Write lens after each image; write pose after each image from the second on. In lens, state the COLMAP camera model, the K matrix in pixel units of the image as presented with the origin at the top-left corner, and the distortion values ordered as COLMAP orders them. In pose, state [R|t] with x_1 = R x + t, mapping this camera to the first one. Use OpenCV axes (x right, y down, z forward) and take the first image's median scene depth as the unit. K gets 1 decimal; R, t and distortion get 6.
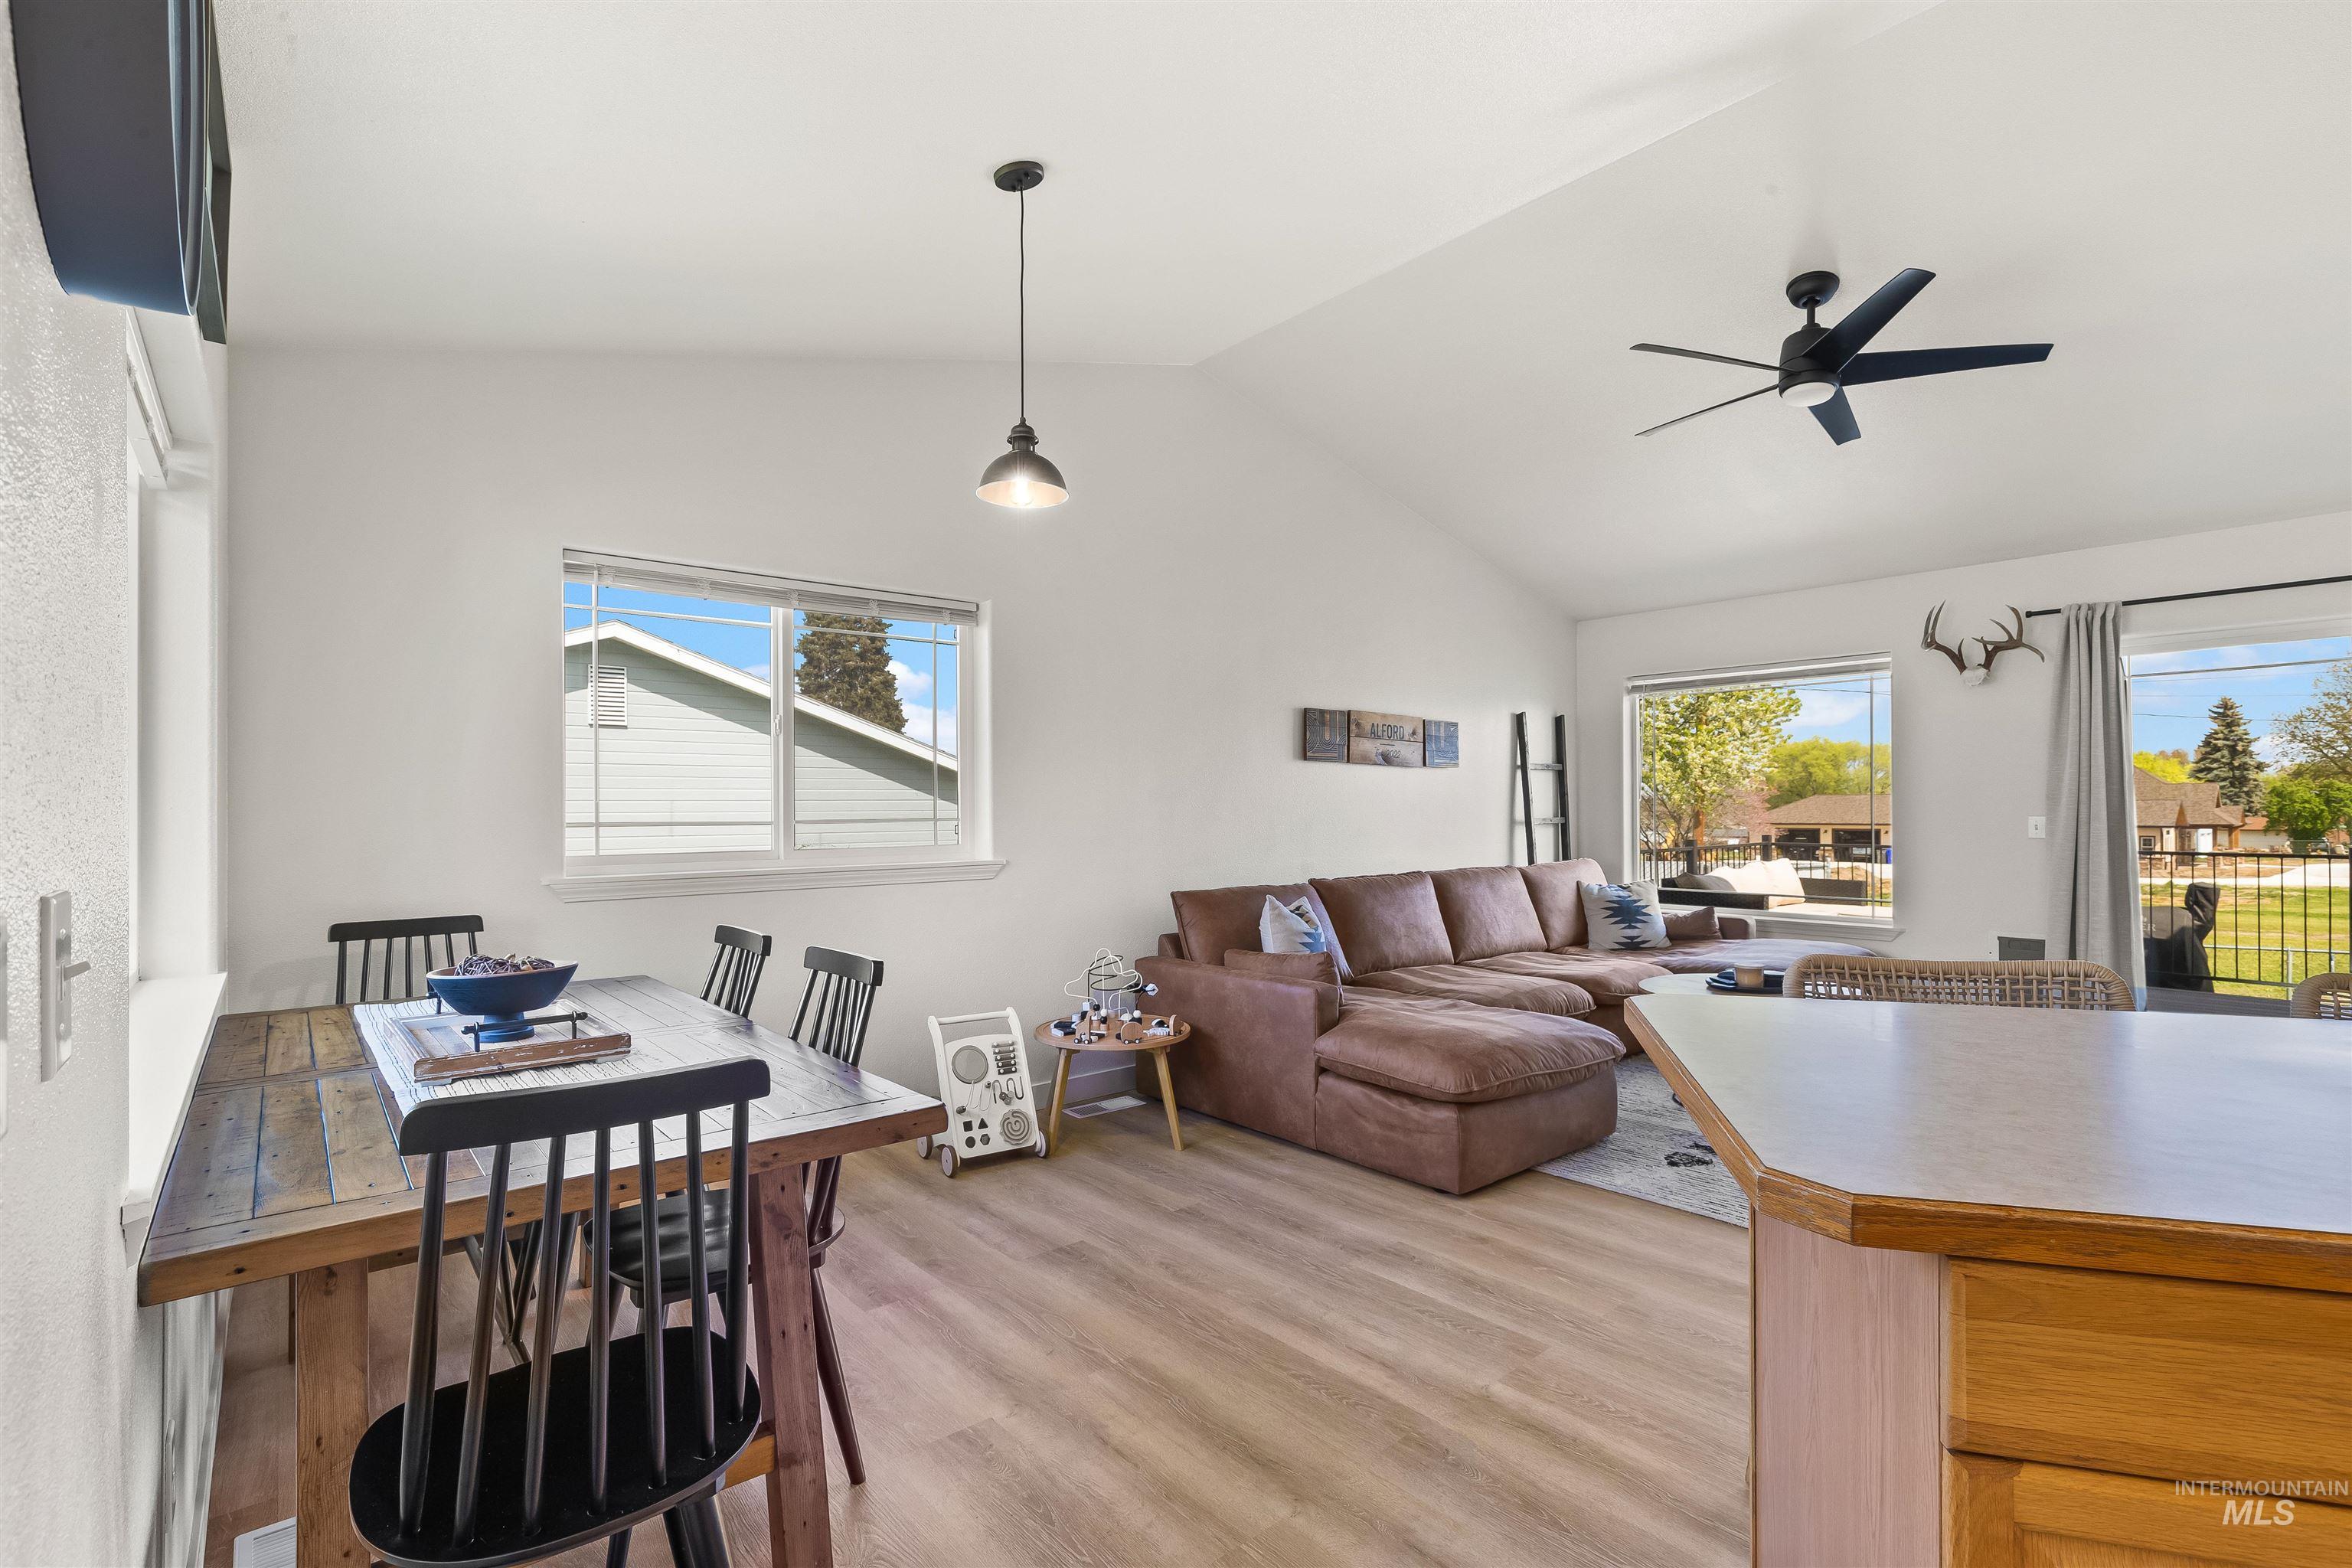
lens RADIAL K [[1077.3, 0, 1172.2], [0, 1077.3, 801.4], [0, 0, 1]] dist [-0.001470, 0.002057]
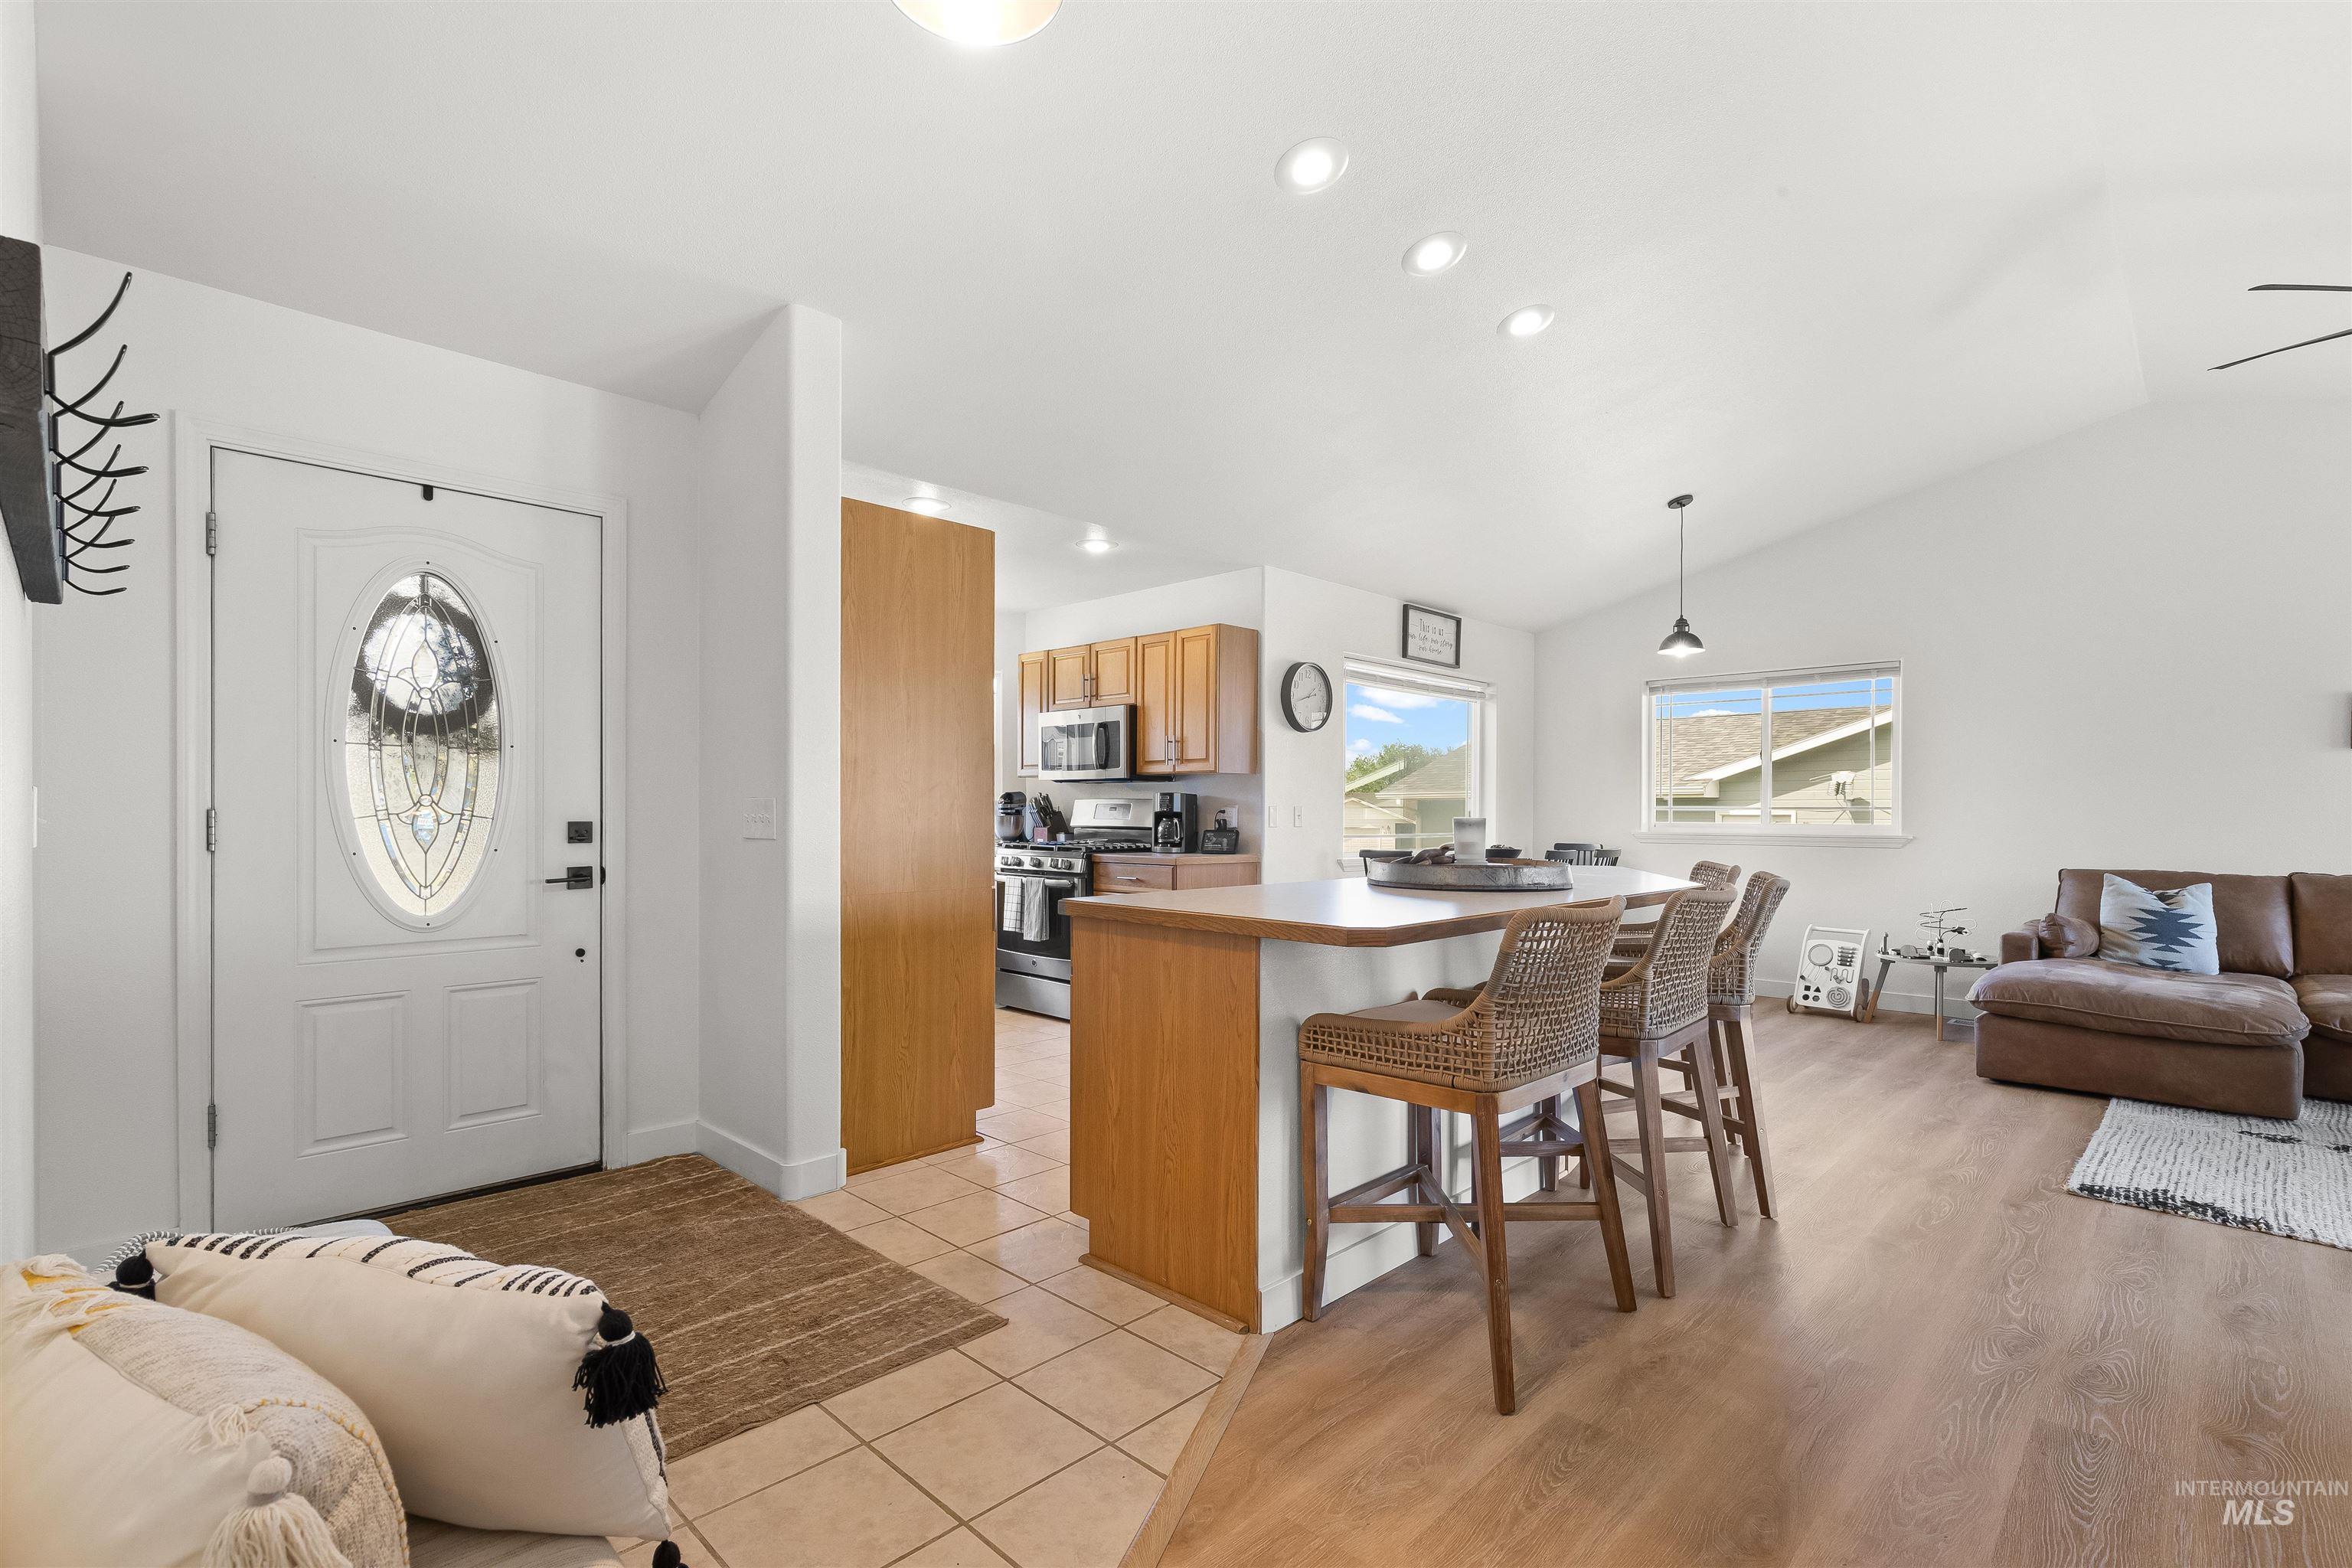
lens RADIAL K [[1077.3, 0, 1193.7], [0, 1077.3, 801.8], [0, 0, 1]] dist [-0.001470, 0.002057]
pose [[0.111870, -0.002813, -0.993719, 1.373534], [-0.004252, 0.999985, -0.003310, 0.019120], [0.993714, 0.004596, 0.111856, -0.144722]]
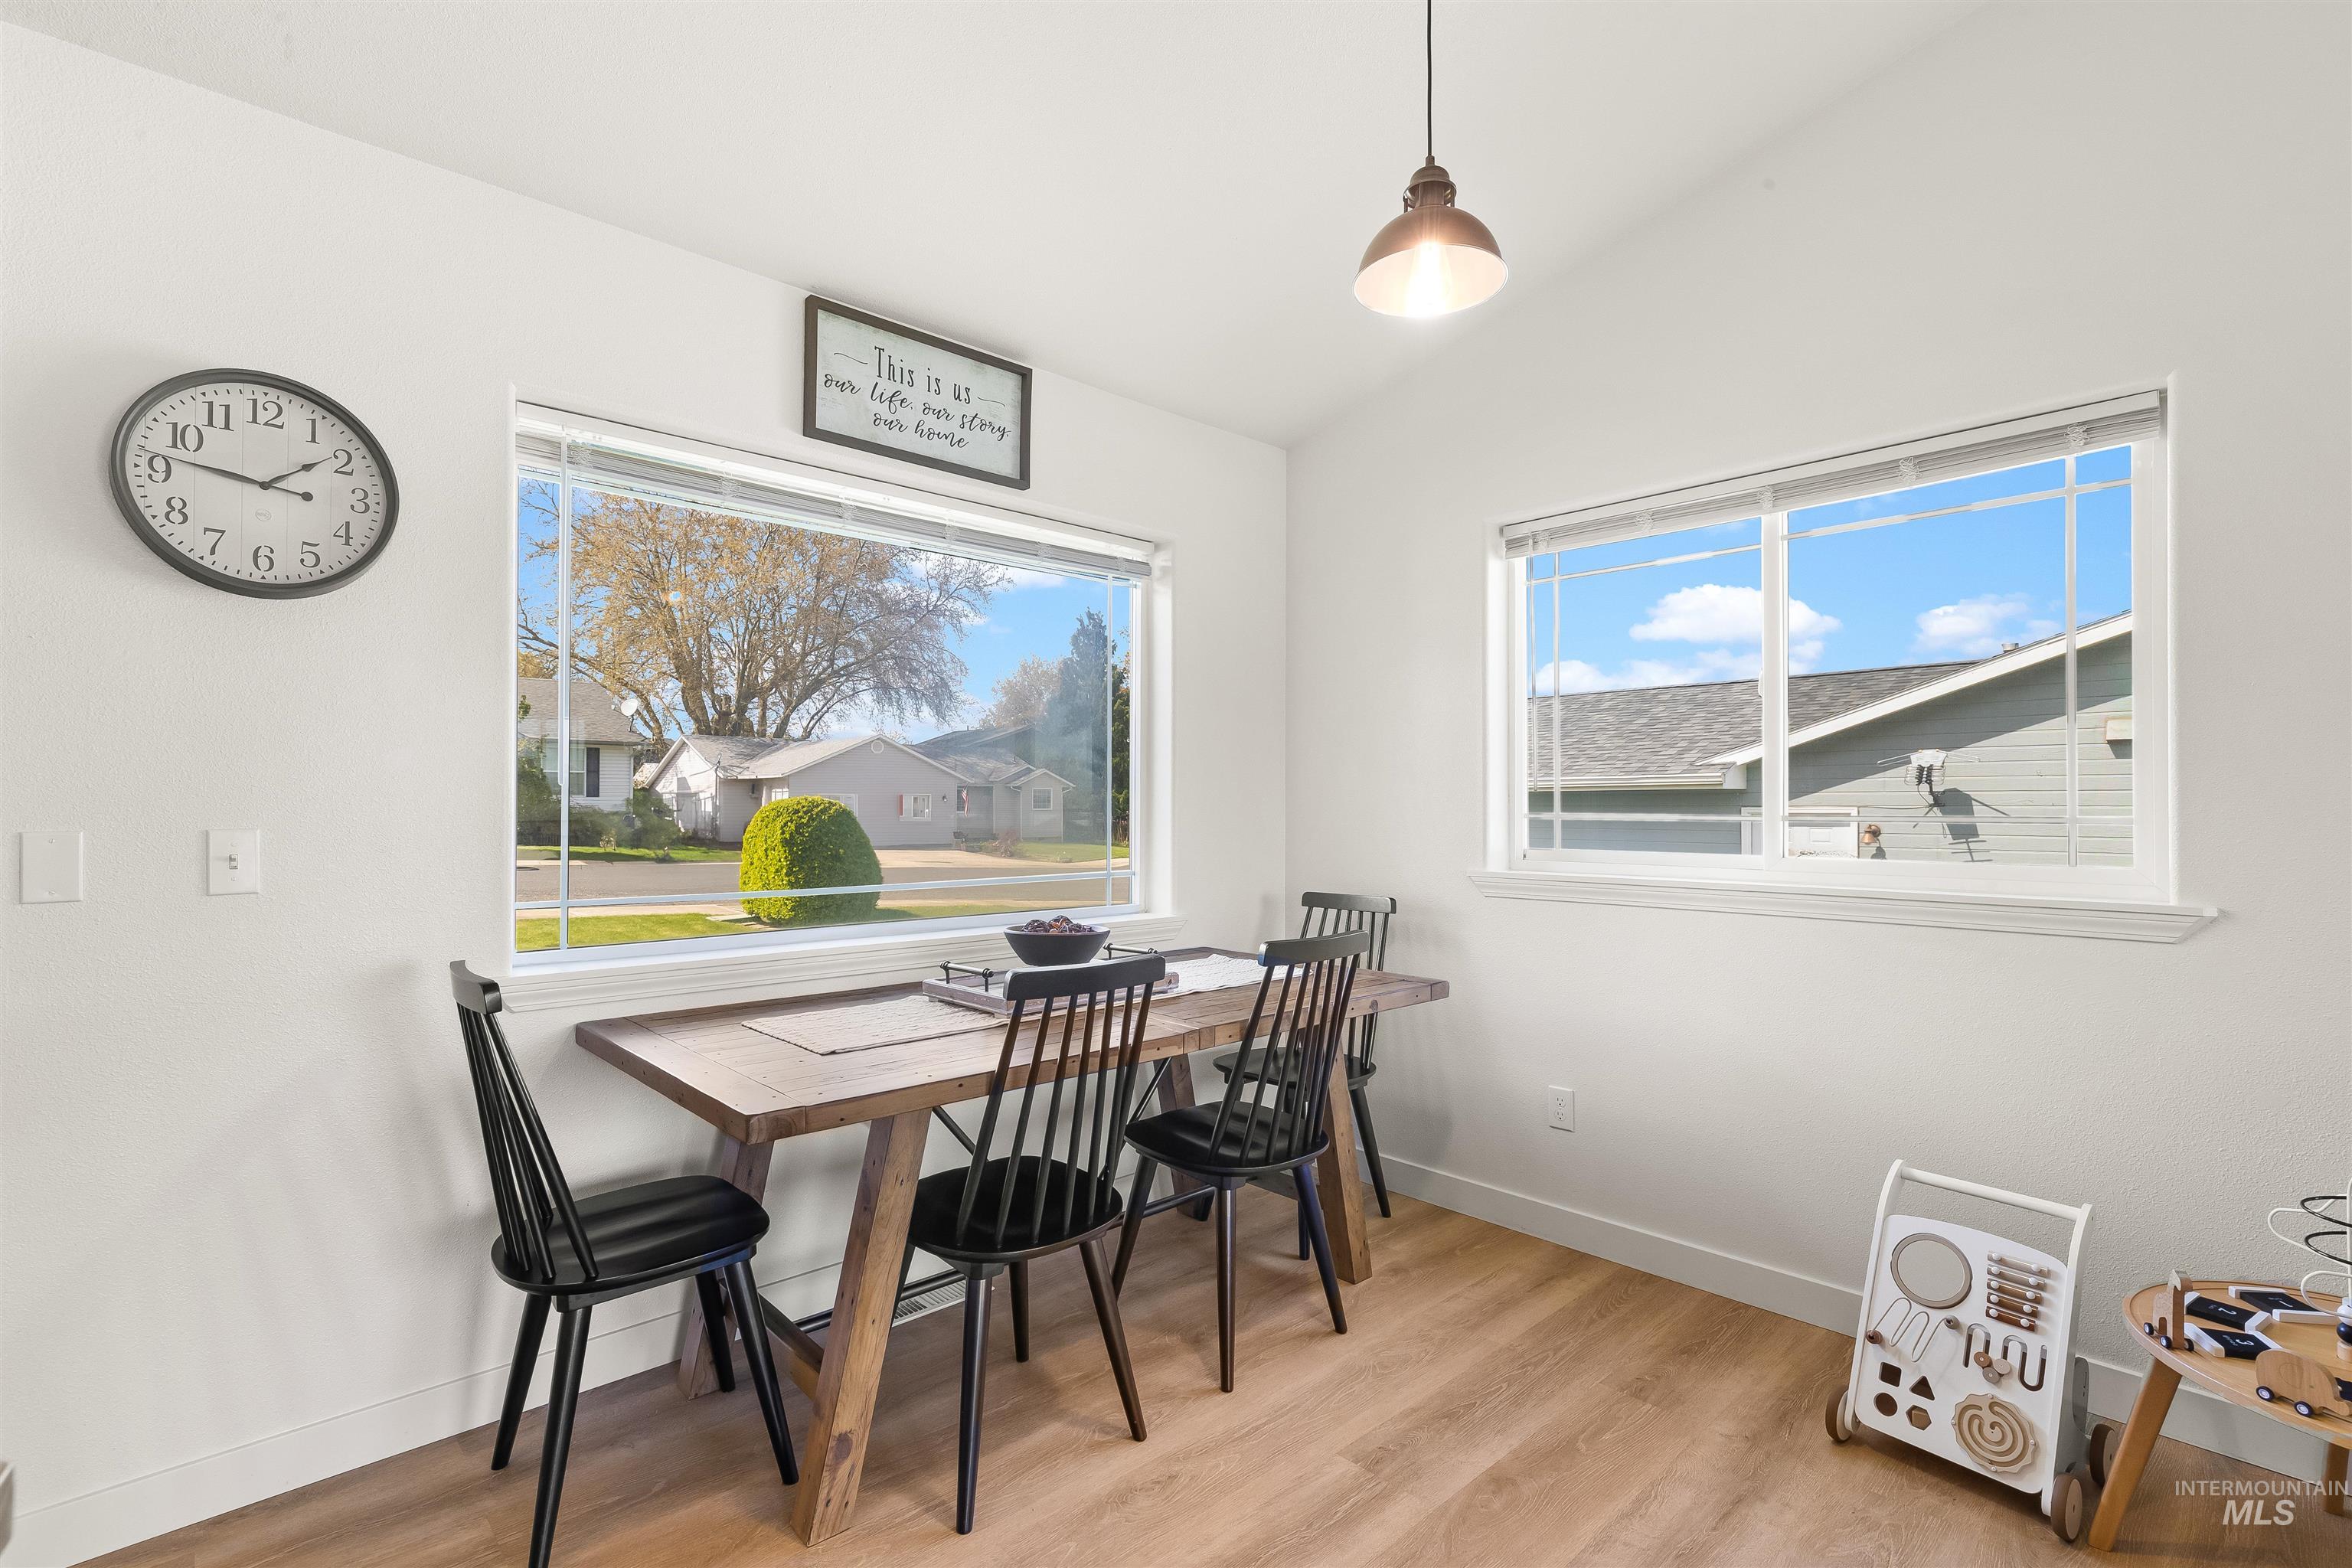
lens RADIAL K [[1077.3, 0, 1186.8], [0, 1077.3, 799.0], [0, 0, 1]] dist [-0.001470, 0.002057]
pose [[0.063129, -0.000378, -0.998005, 0.337468], [0.001724, 0.999998, -0.000270, 0.006069], [0.998004, -0.001703, 0.063129, 0.602728]]
